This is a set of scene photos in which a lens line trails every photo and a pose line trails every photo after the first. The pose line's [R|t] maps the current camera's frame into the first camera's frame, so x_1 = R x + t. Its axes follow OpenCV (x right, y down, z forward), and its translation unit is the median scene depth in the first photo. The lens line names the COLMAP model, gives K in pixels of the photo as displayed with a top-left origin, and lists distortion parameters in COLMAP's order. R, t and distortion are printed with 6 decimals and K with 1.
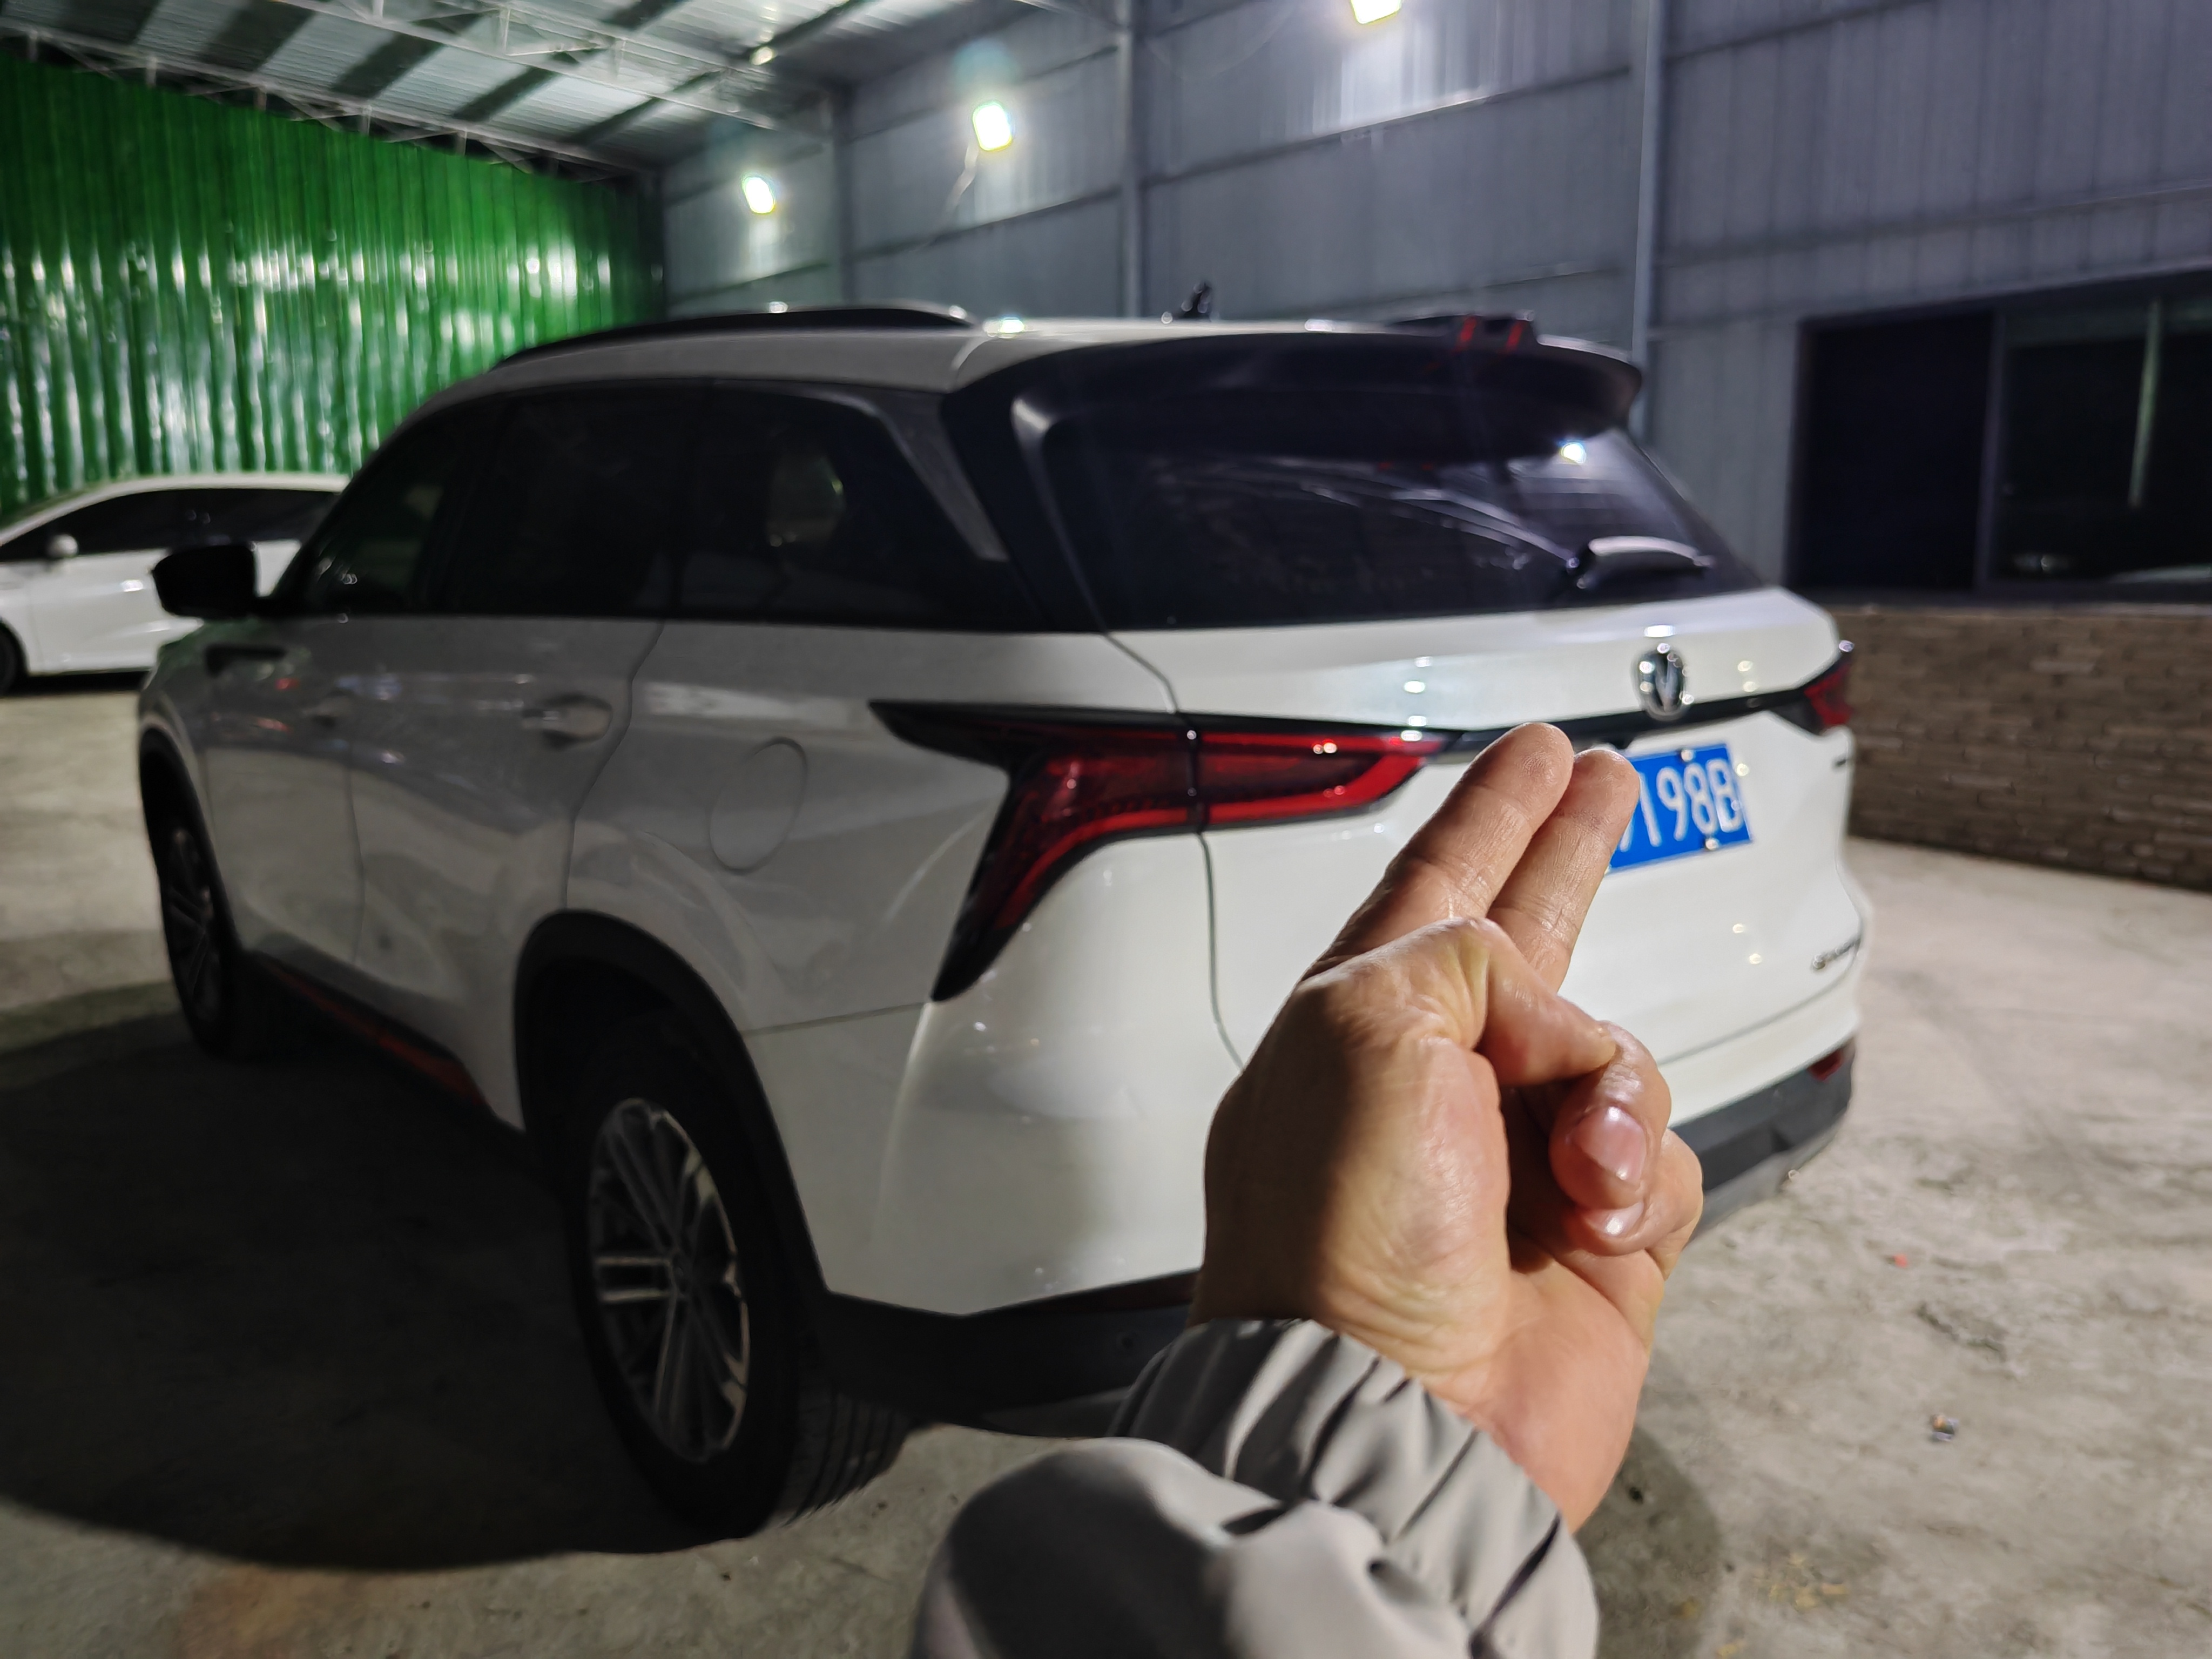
lens RADIAL K [[1776.4, 0, 1116.7], [0, 1776.4, 839.0], [0, 0, 1]] dist [0.025051, 0.004186]
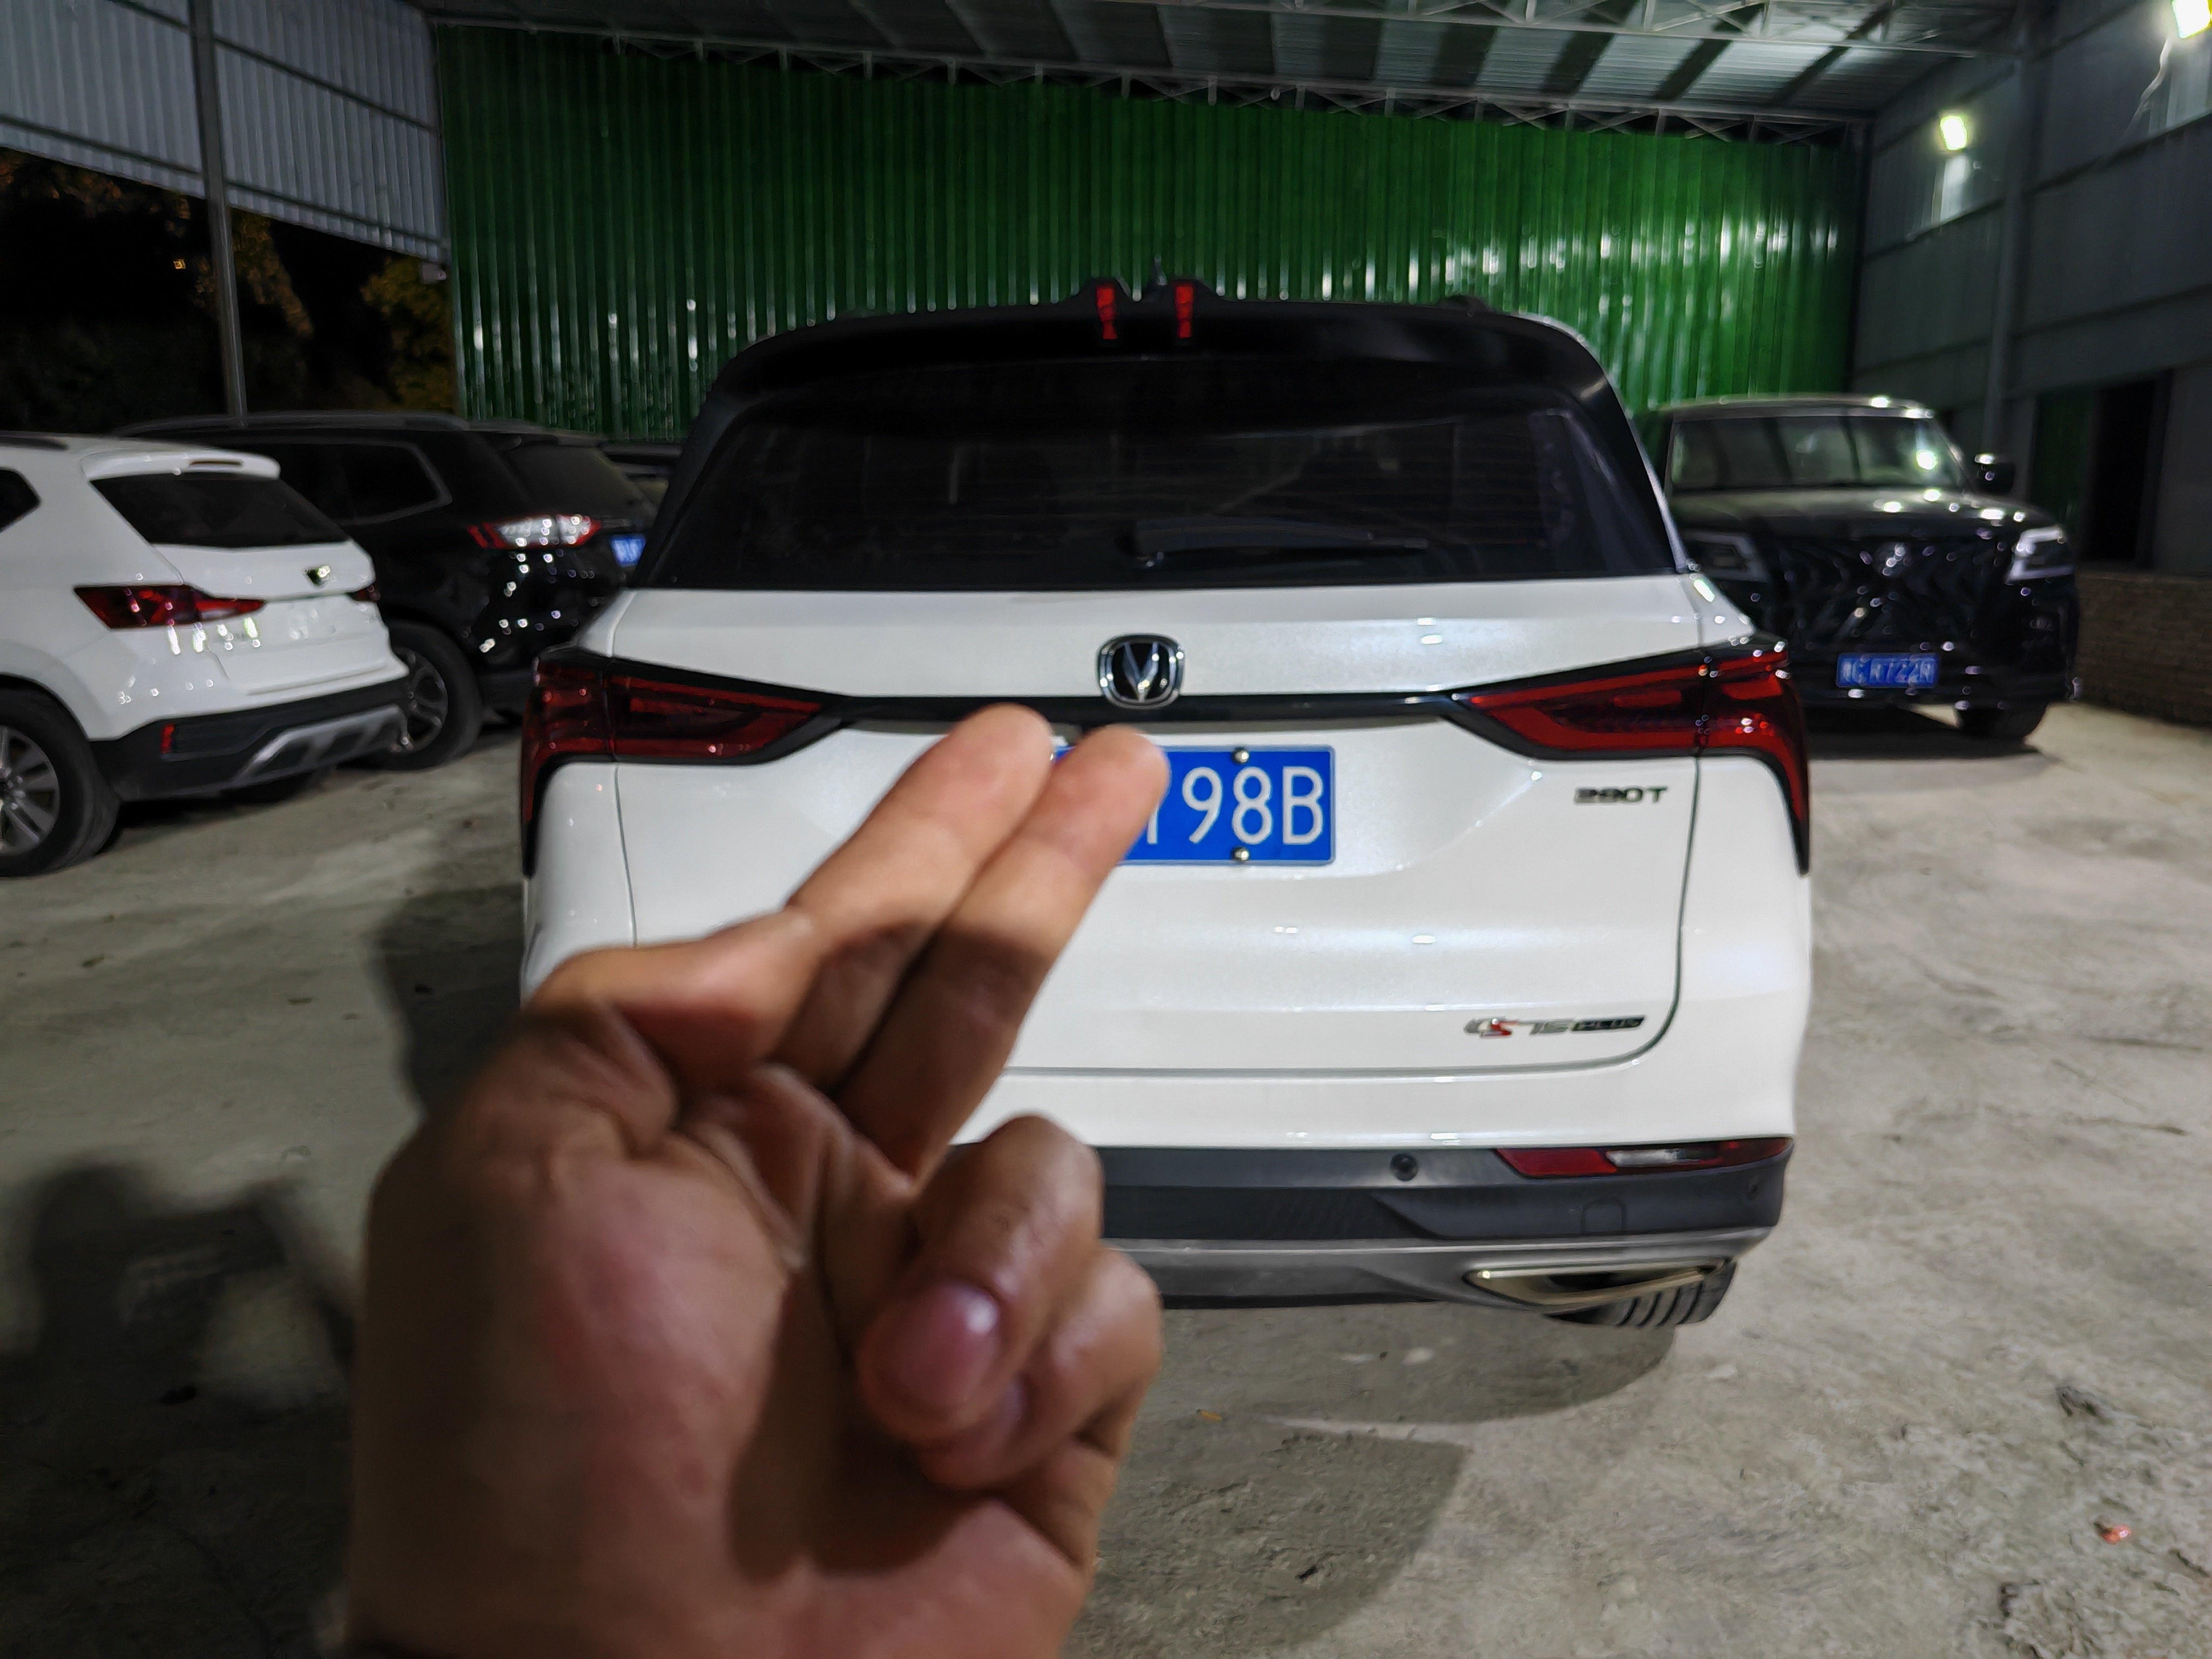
lens RADIAL K [[1776.4, 0, 1116.7], [0, 1776.4, 839.0], [0, 0, 1]] dist [0.025051, 0.004186]
pose [[0.739700, 0.130614, -0.660140, 0.148713], [-0.120383, 0.990842, 0.061154, -0.008944], [0.662082, 0.034234, 0.748649, 0.048108]]
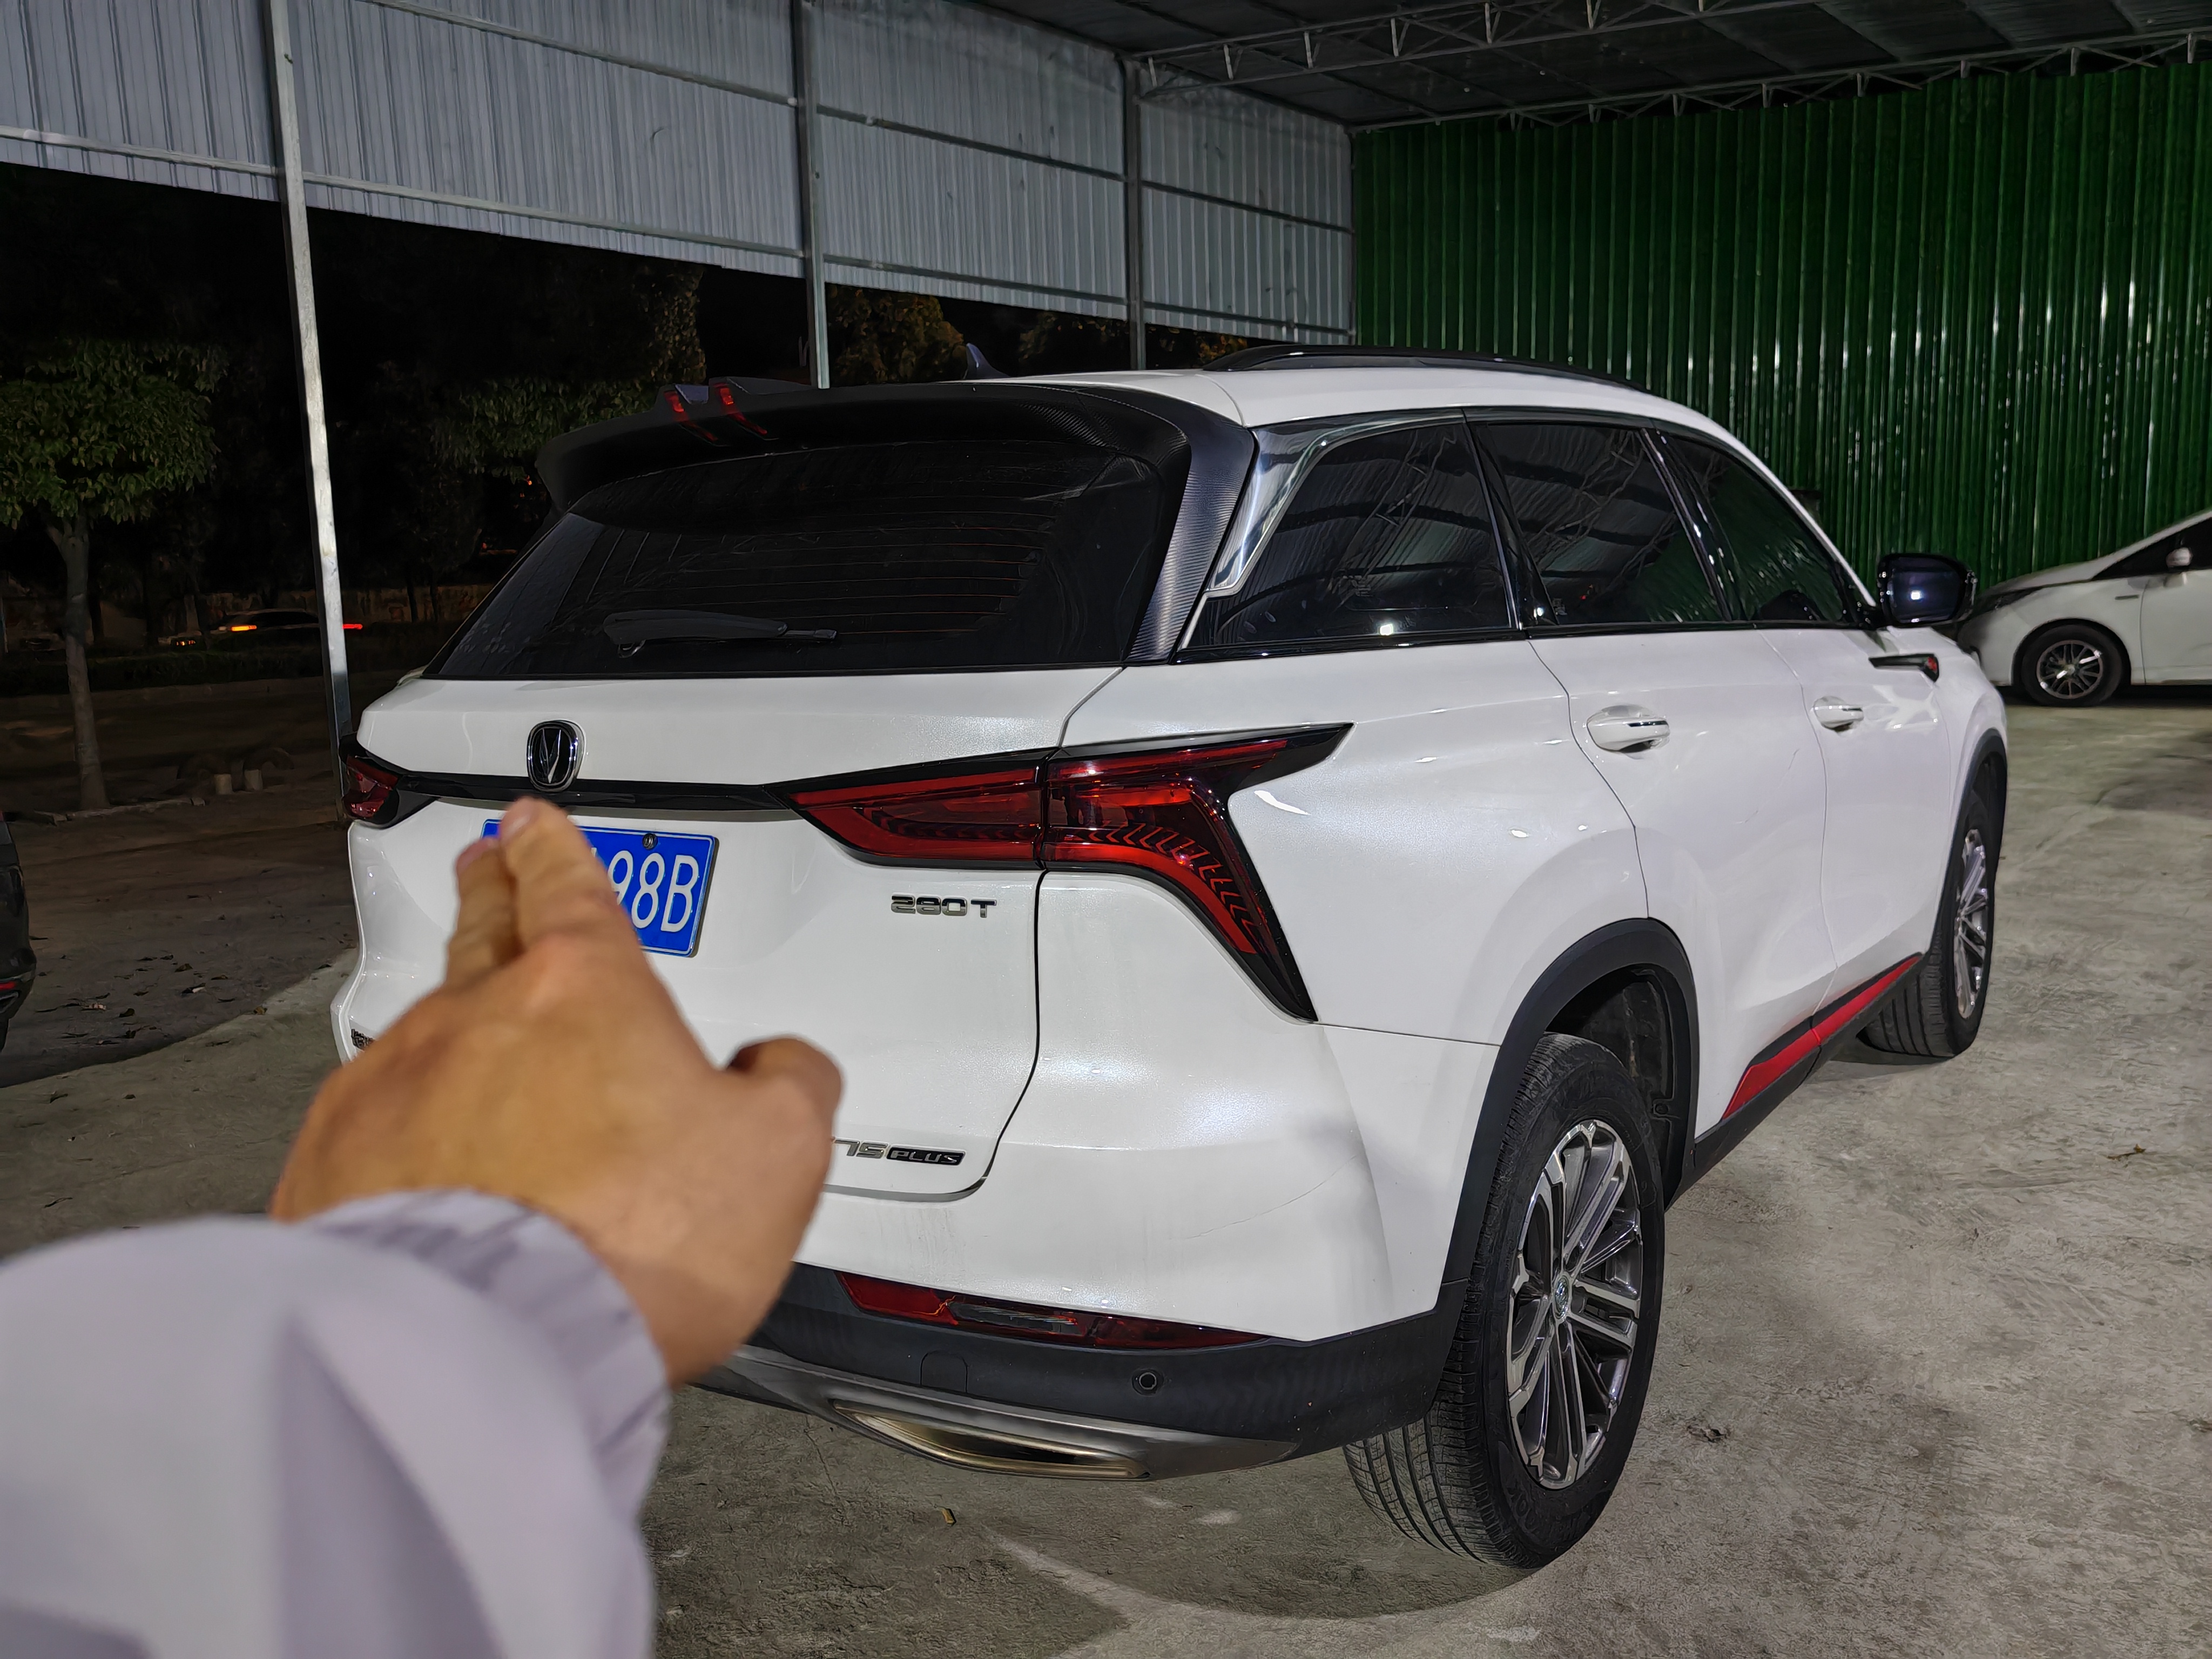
lens RADIAL K [[1770.6, 0, 1106.0], [0, 1770.6, 829.5], [0, 0, 1]] dist [0.039173, -0.005038]
pose [[0.252481, 0.133180, -0.958393, 0.215599], [-0.135123, 0.985630, 0.101368, -0.030482], [0.958121, 0.103908, 0.266848, 0.166701]]
